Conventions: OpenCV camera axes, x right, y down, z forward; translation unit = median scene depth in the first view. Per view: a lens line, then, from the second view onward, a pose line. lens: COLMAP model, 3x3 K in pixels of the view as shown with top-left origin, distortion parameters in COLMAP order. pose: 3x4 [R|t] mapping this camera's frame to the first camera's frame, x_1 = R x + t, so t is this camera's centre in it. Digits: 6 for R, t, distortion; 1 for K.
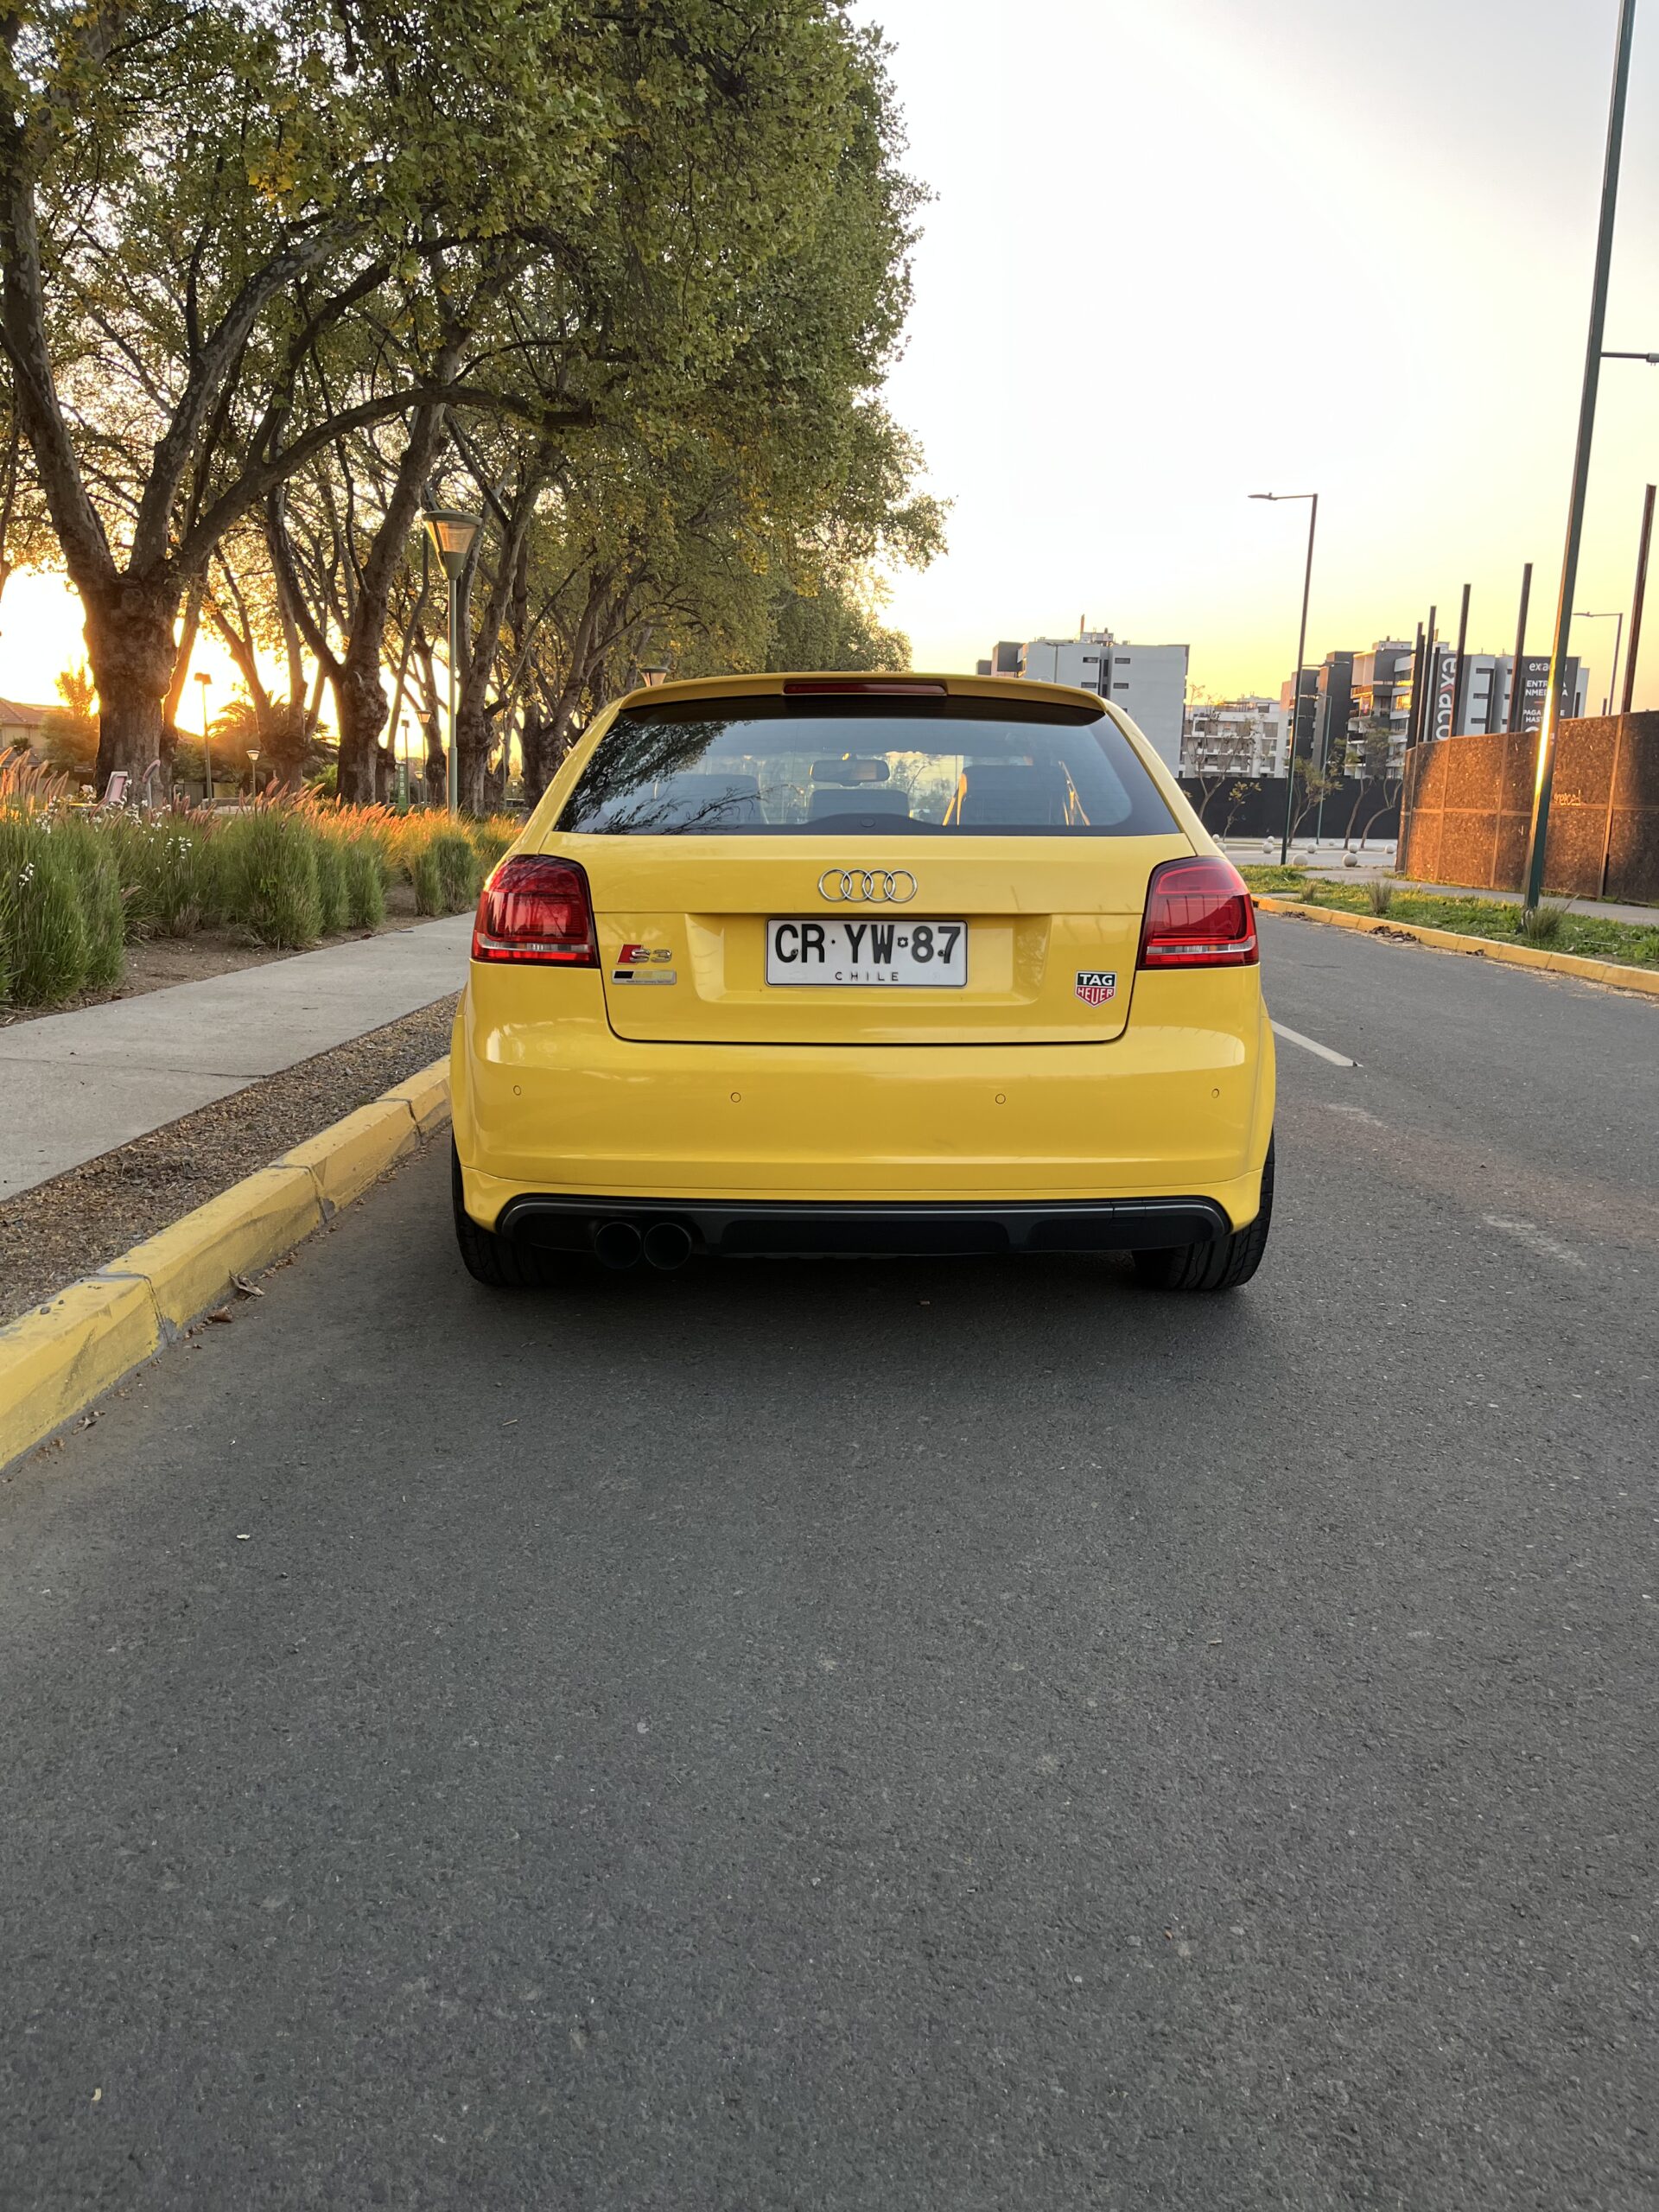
lens RADIAL K [[1640.8, 0, 784.8], [0, 1640.8, 1104.4], [0, 0, 1]] dist [0.051911, -0.044547]
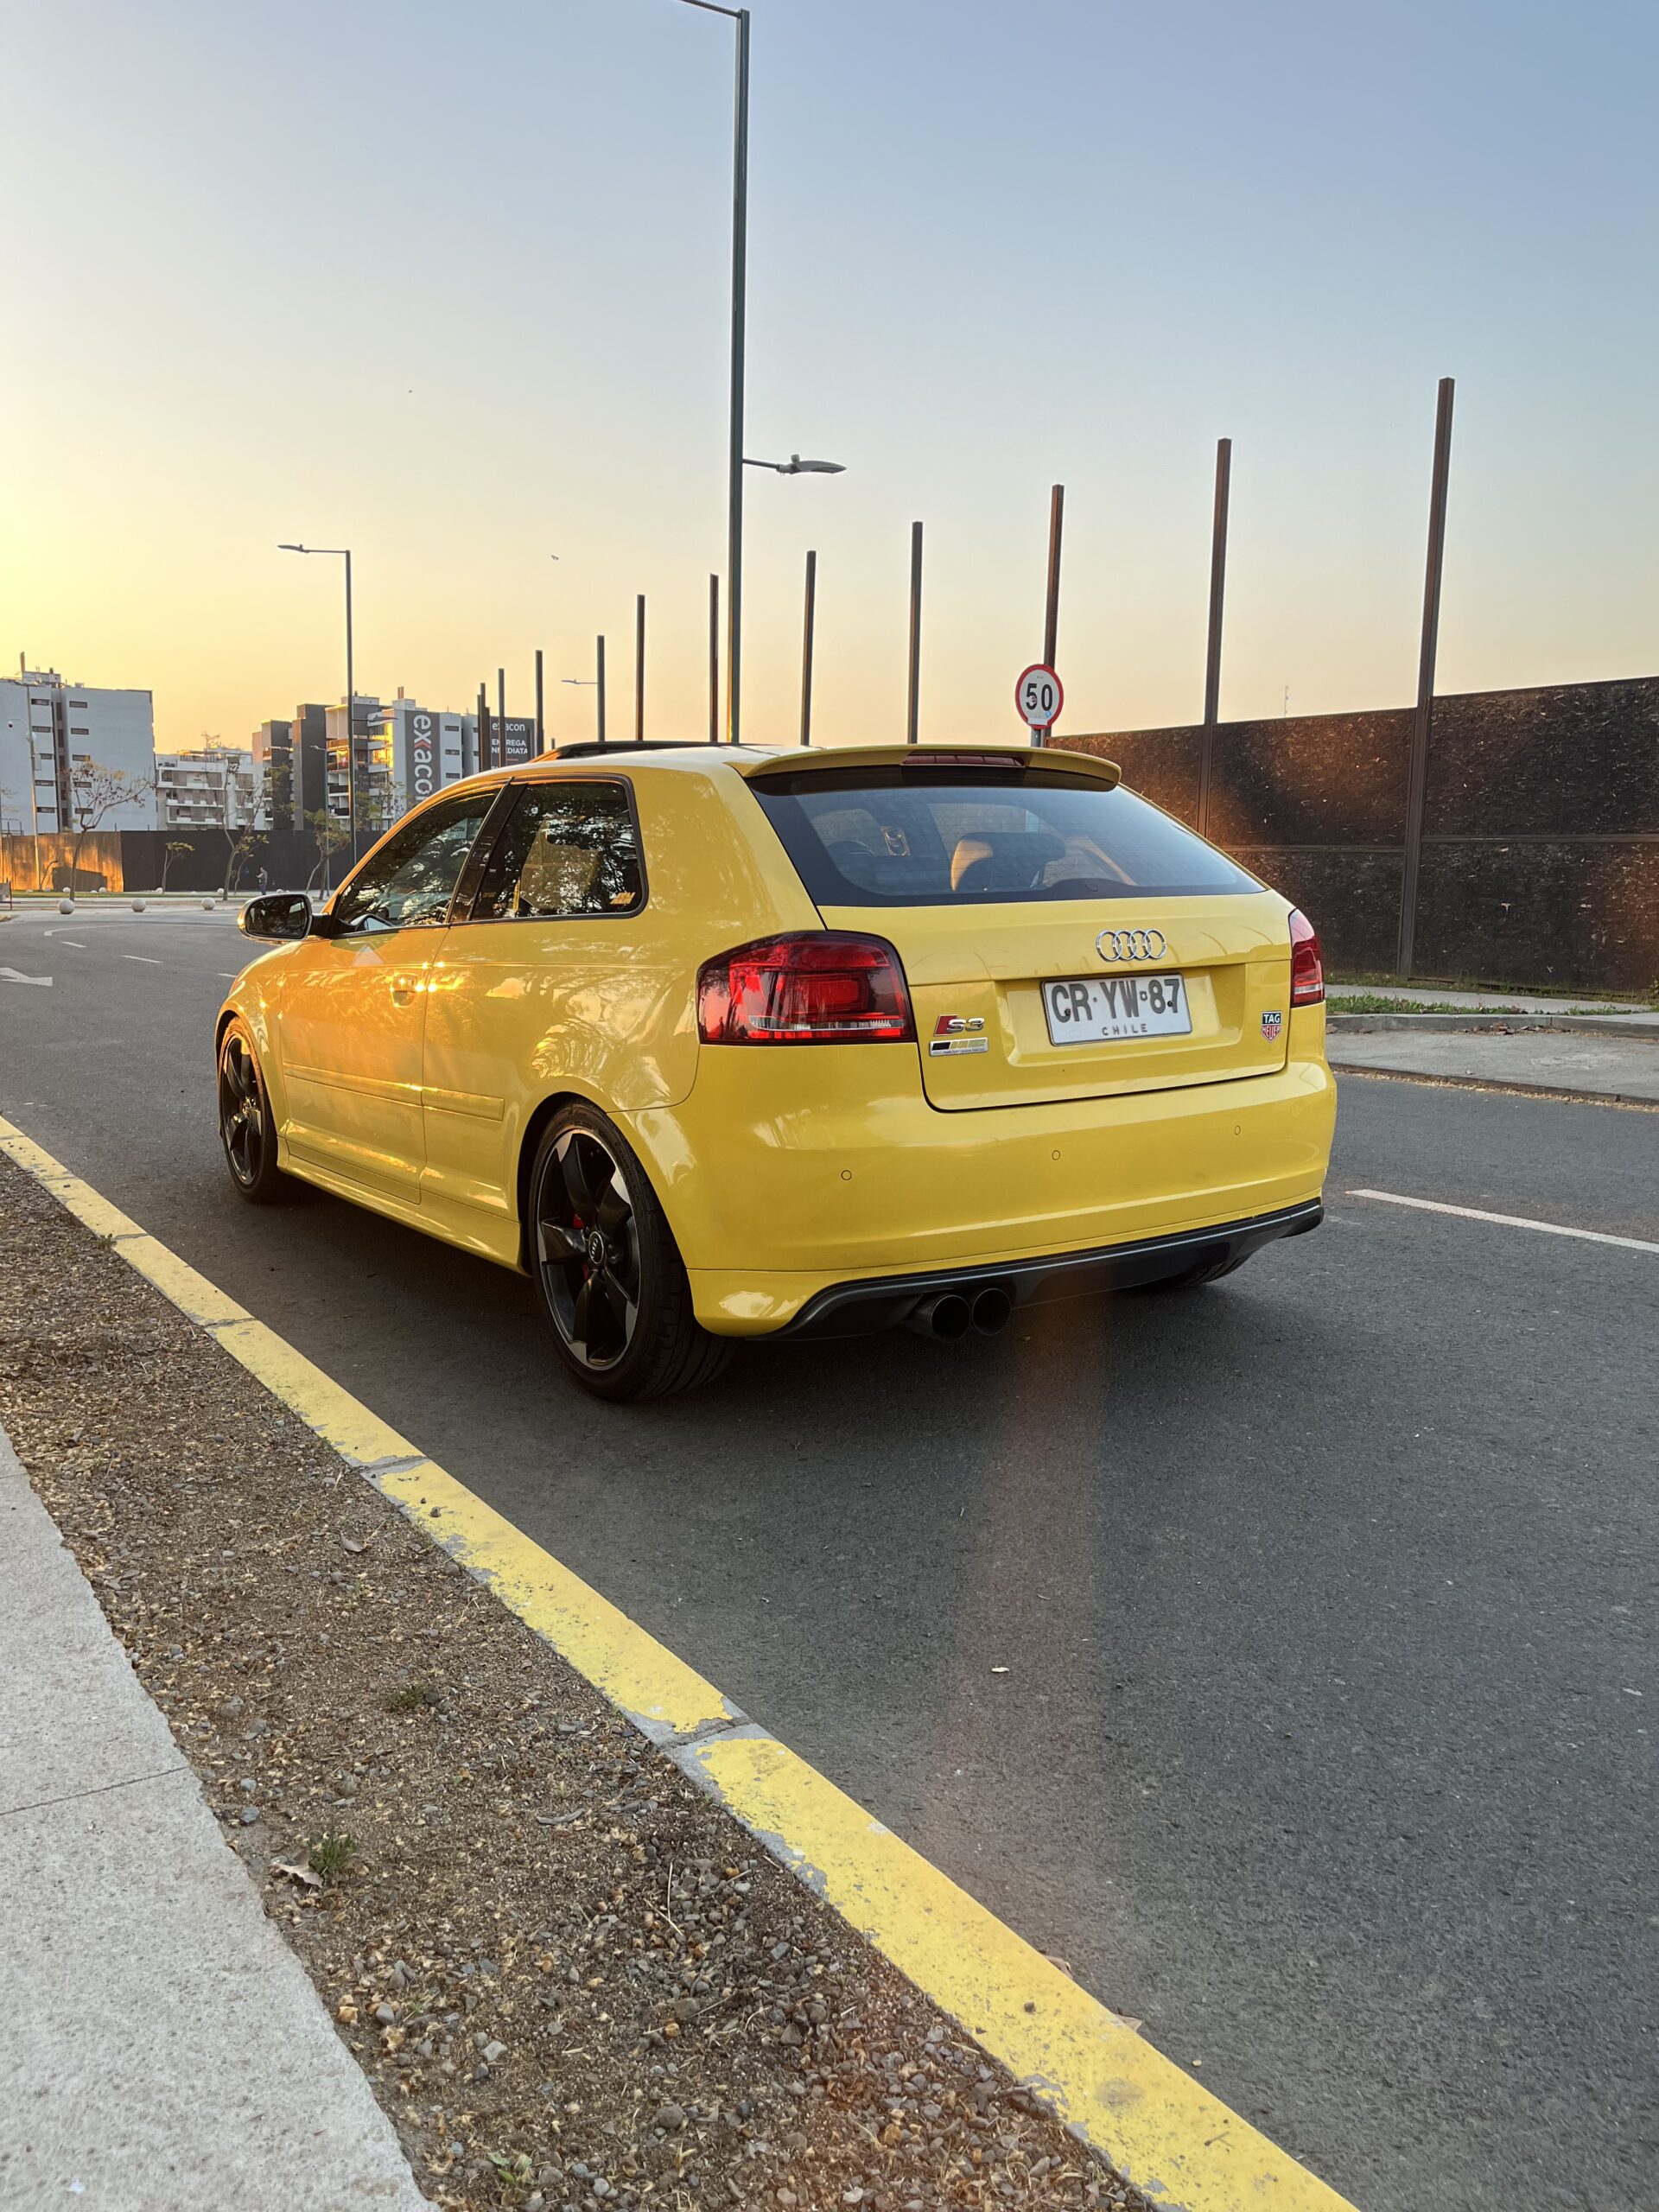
lens RADIAL K [[1657.5, 0, 847.7], [0, 1657.5, 1114.2], [0, 0, 1]] dist [0.039960, -0.036638]
pose [[0.835771, -0.099648, 0.539961, -0.684747], [0.113810, 0.993477, 0.007183, -0.051251], [-0.537154, 0.055449, 0.841659, 0.188529]]
